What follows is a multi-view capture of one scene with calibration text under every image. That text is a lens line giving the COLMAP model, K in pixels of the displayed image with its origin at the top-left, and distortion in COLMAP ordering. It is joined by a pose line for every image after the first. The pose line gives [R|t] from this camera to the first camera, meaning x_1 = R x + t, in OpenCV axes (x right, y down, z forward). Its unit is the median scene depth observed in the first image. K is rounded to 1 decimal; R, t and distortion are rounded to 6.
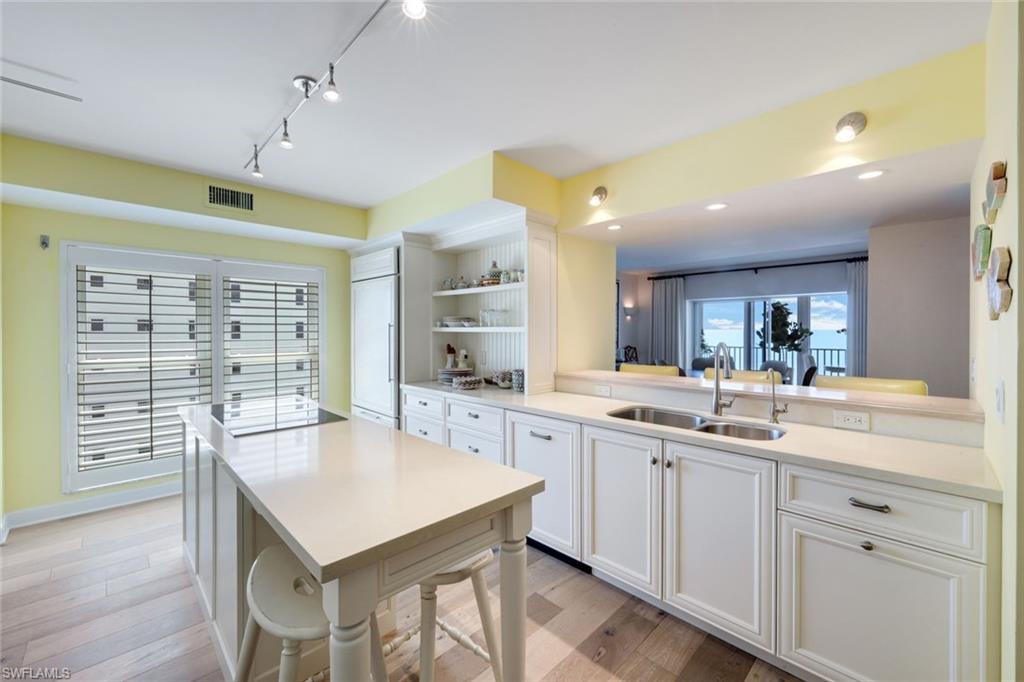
lens RADIAL K [[411.0, 0, 509.4], [0, 411.0, 332.3], [0, 0, 1]] dist [-0.000282, 0.000047]
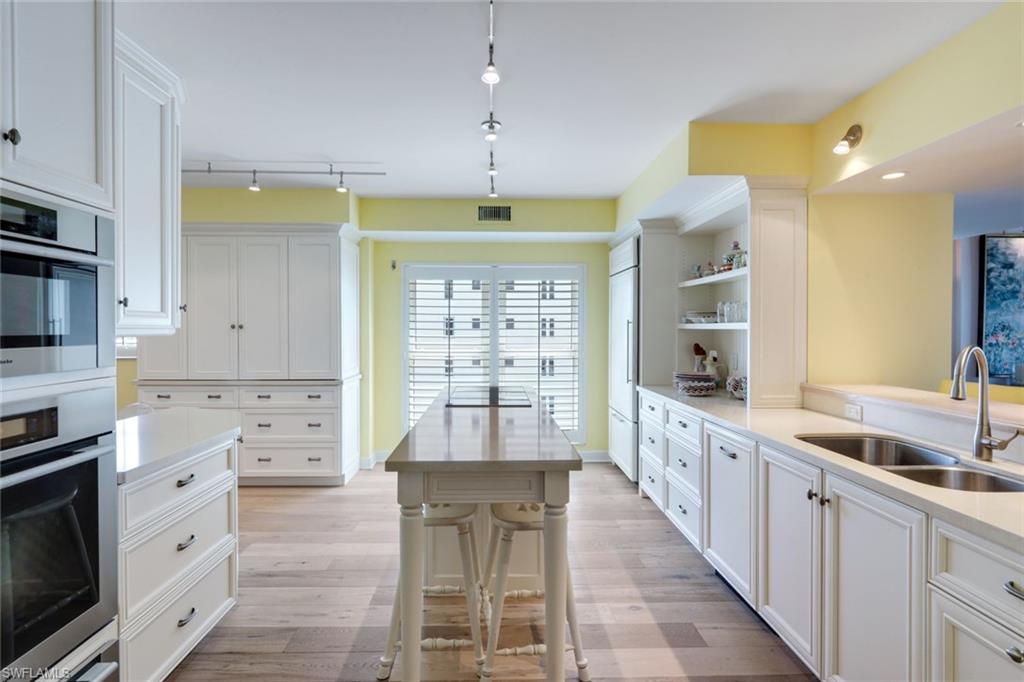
lens RADIAL K [[534.0, 0, 515.5], [0, 534.0, 331.8], [0, 0, 1]] dist [0.026234, 0.000016]
pose [[0.742528, 0.005939, -0.669789, 0.380763], [-0.004355, 0.999982, 0.004038, 0.002047], [0.669801, -0.000082, 0.742541, -0.080711]]
